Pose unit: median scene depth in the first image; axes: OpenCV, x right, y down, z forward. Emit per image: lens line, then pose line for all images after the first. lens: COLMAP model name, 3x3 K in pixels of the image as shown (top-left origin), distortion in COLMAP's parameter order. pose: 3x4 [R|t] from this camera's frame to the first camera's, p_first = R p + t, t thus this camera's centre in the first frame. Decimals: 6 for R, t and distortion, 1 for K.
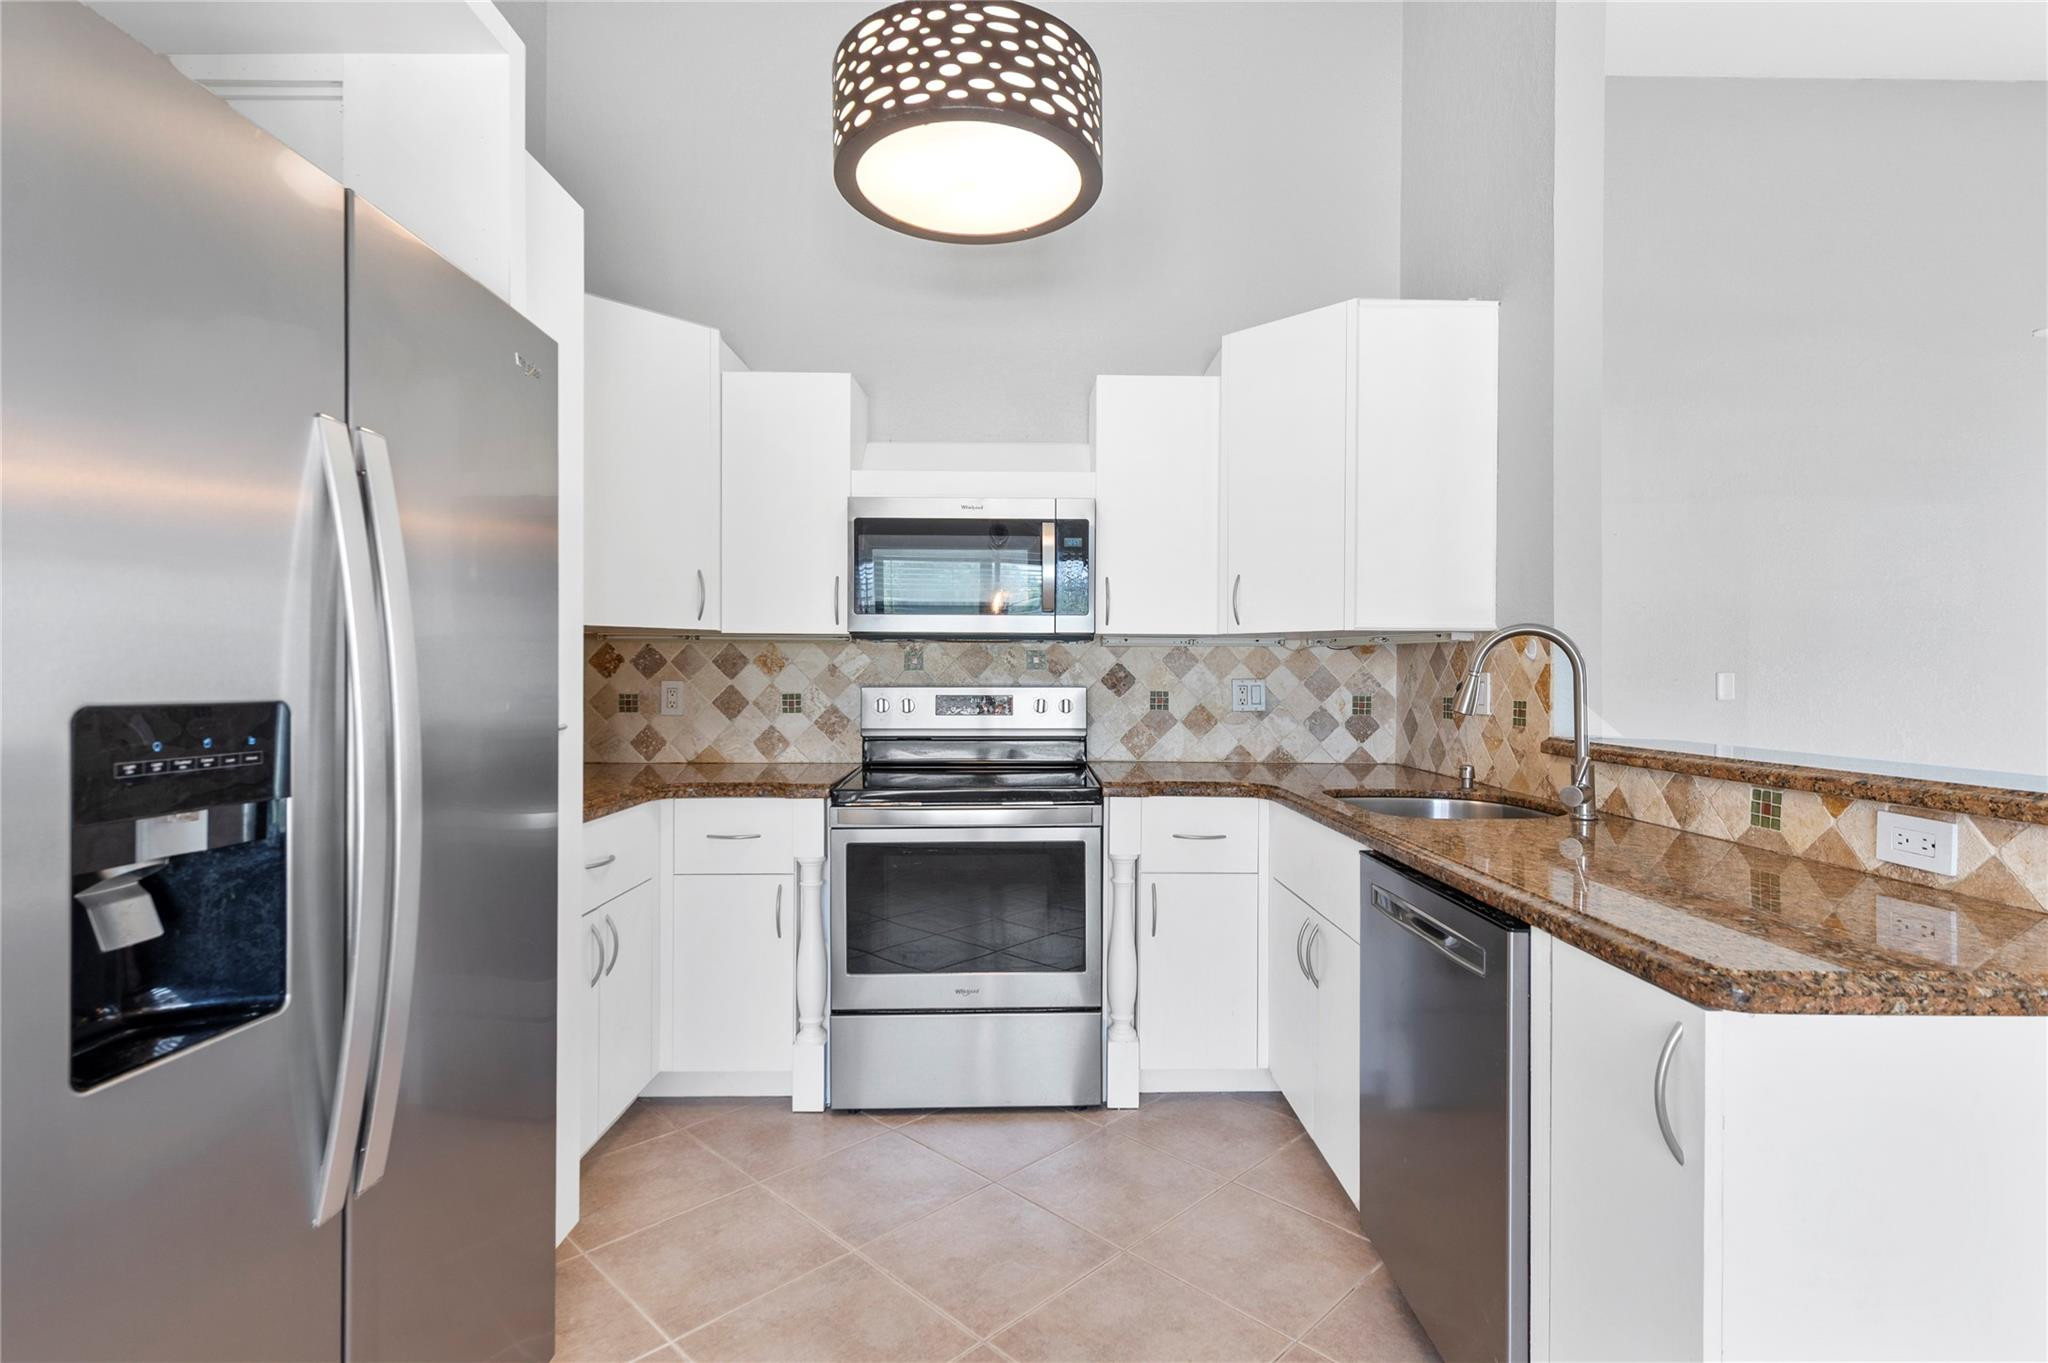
lens RADIAL K [[979.5, 0, 1031.3], [0, 979.5, 678.5], [0, 0, 1]] dist [0.021845, -0.009458]
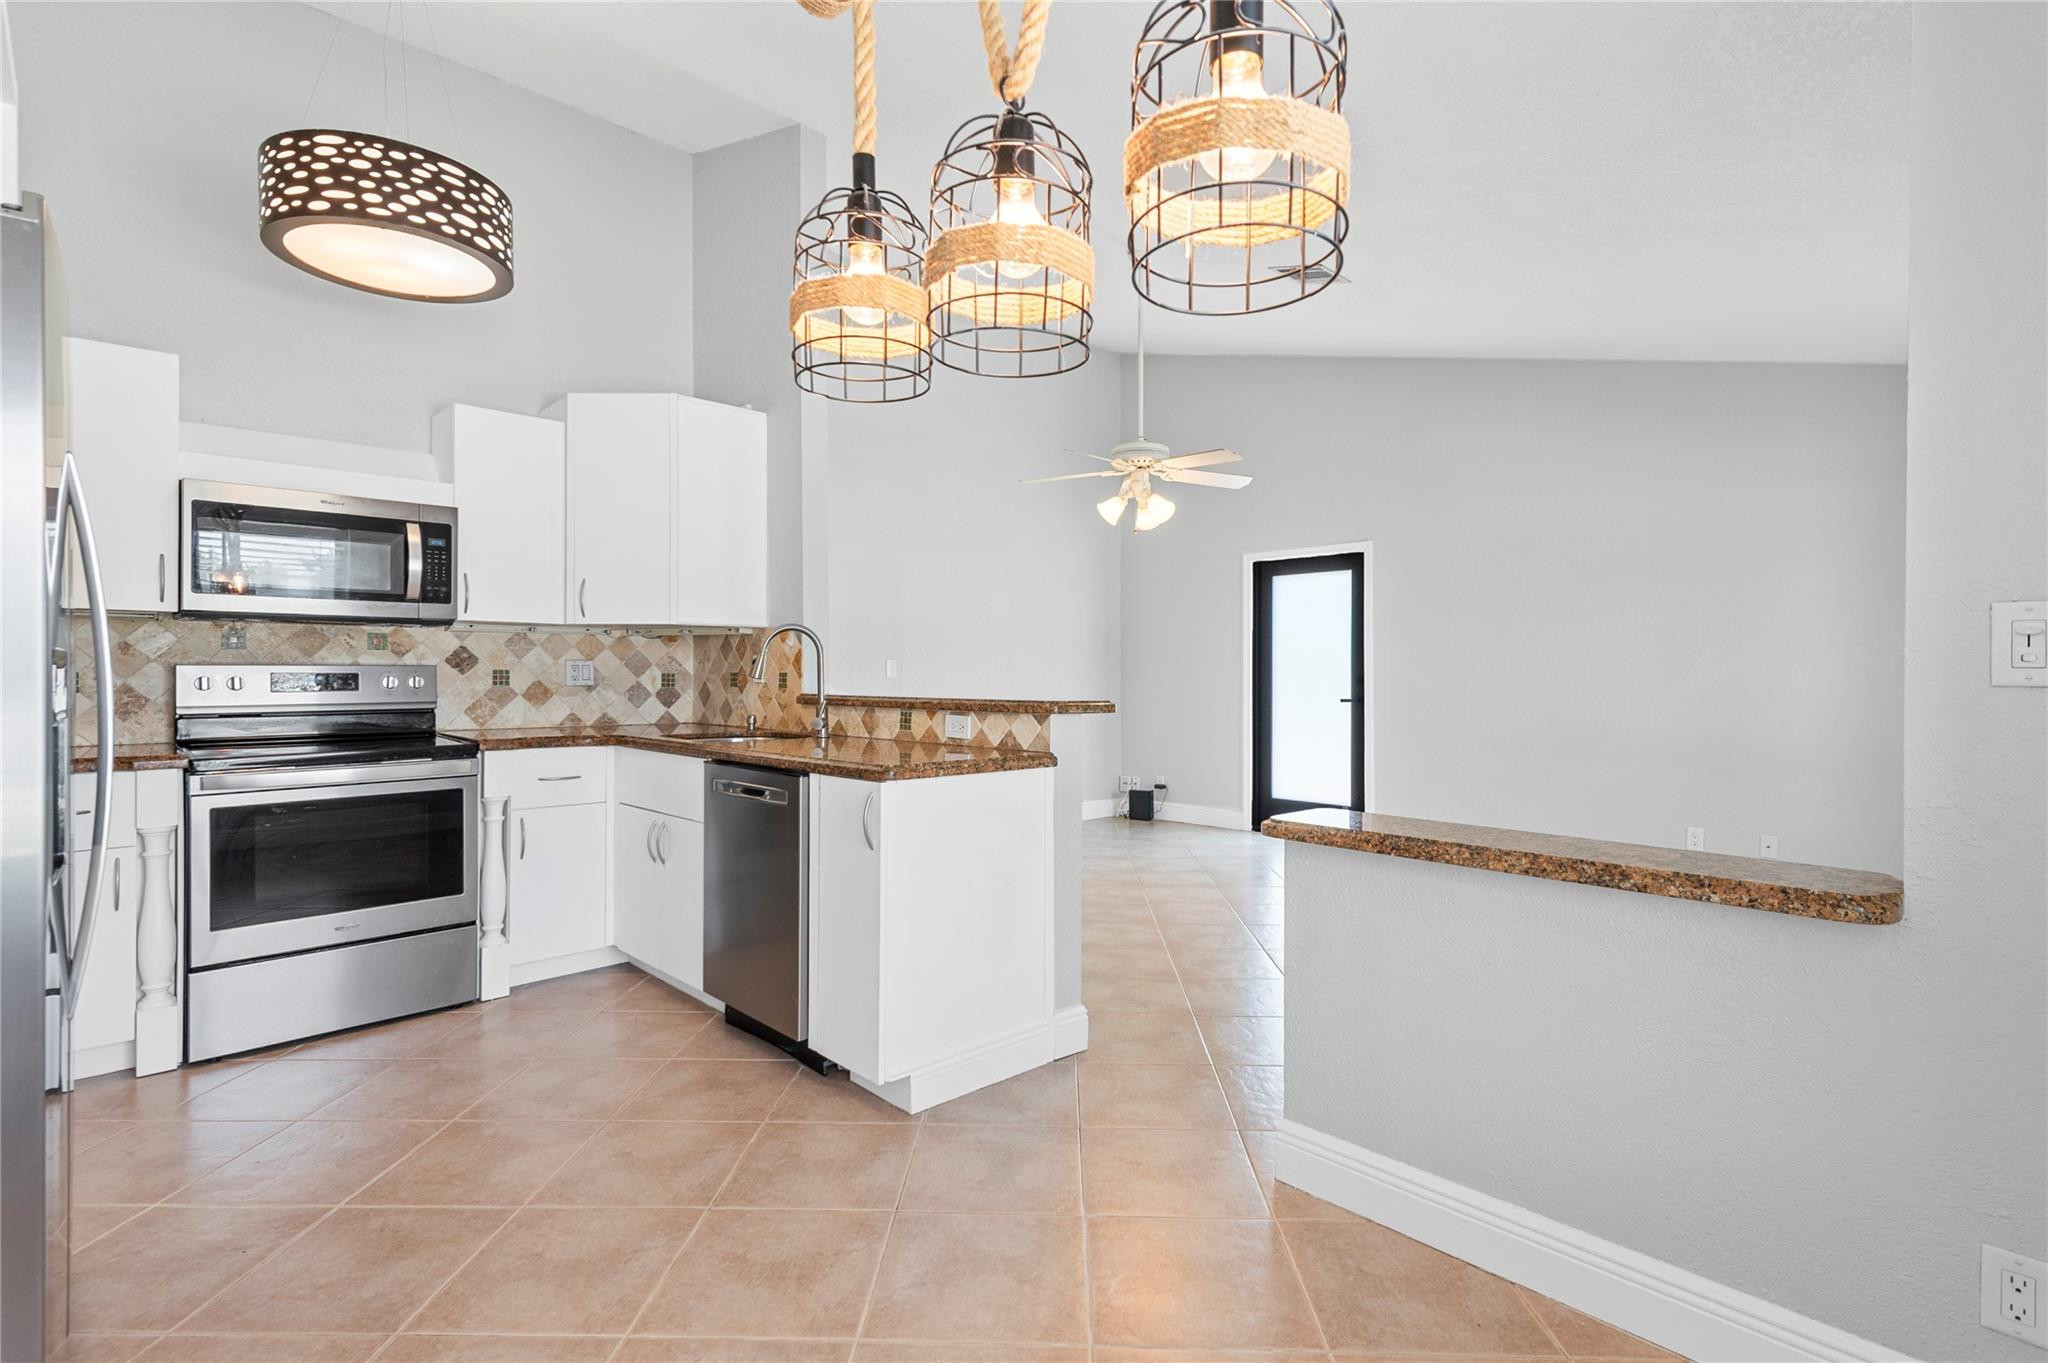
lens RADIAL K [[979.5, 0, 1031.3], [0, 979.5, 678.5], [0, 0, 1]] dist [0.021845, -0.009458]
pose [[0.729904, -0.006582, 0.683518, -0.268982], [0.002893, 0.999974, 0.006540, 0.021736], [-0.683543, -0.002796, 0.729905, -0.392171]]
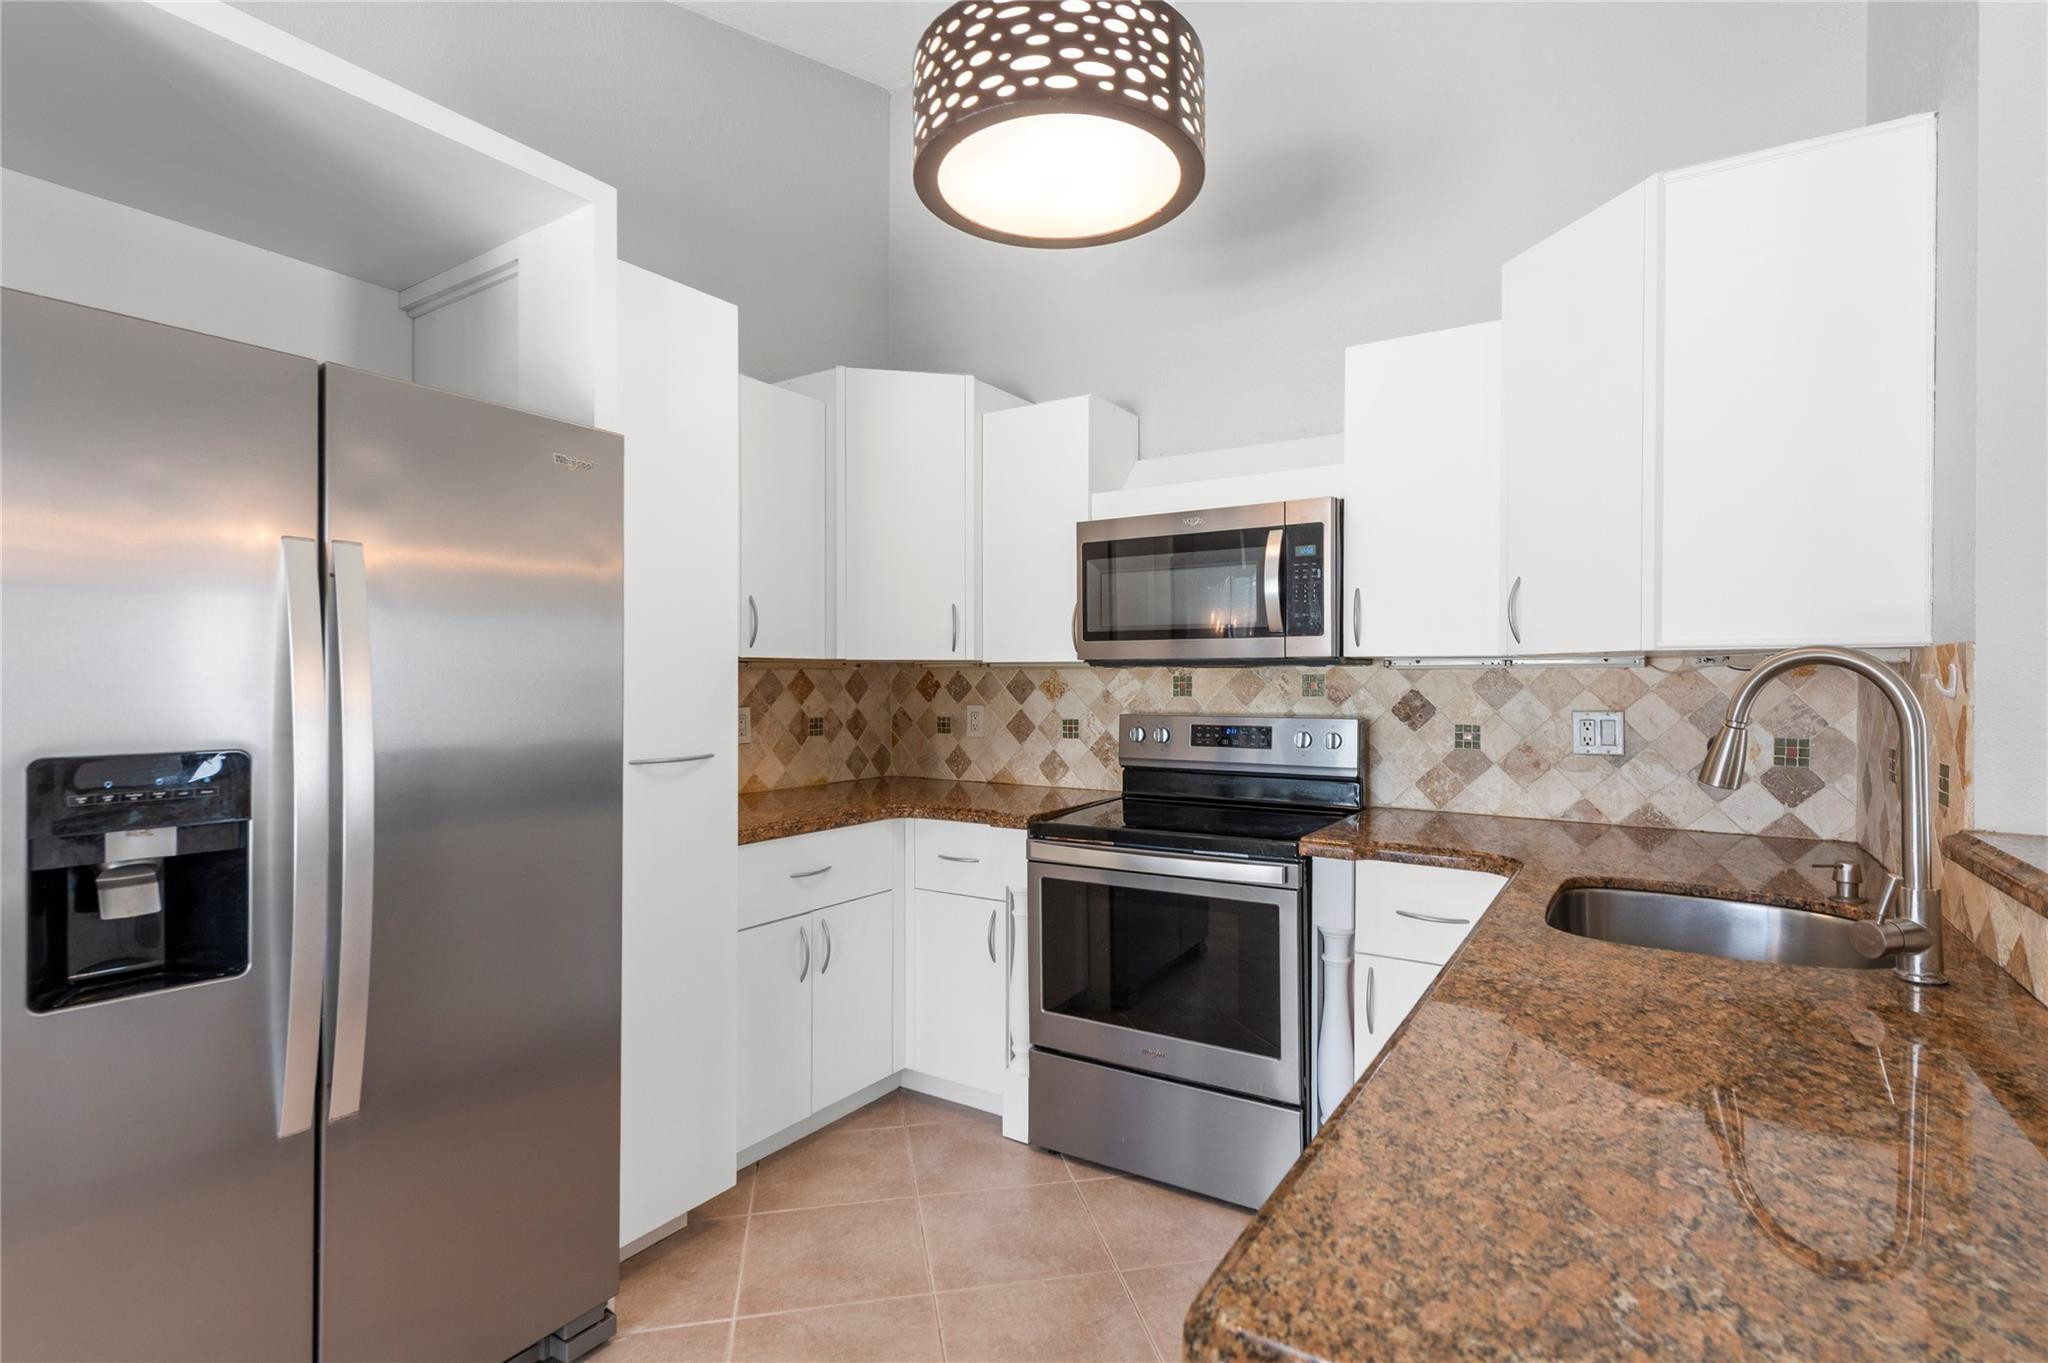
lens RADIAL K [[981.3, 0, 1025.3], [0, 981.3, 684.9], [0, 0, 1]] dist [0.014224, -0.000332]
pose [[0.833685, -0.000698, -0.552240, 0.335970], [0.000912, 1.000000, 0.000112, -0.024600], [0.552239, -0.000597, 0.833685, 0.167210]]
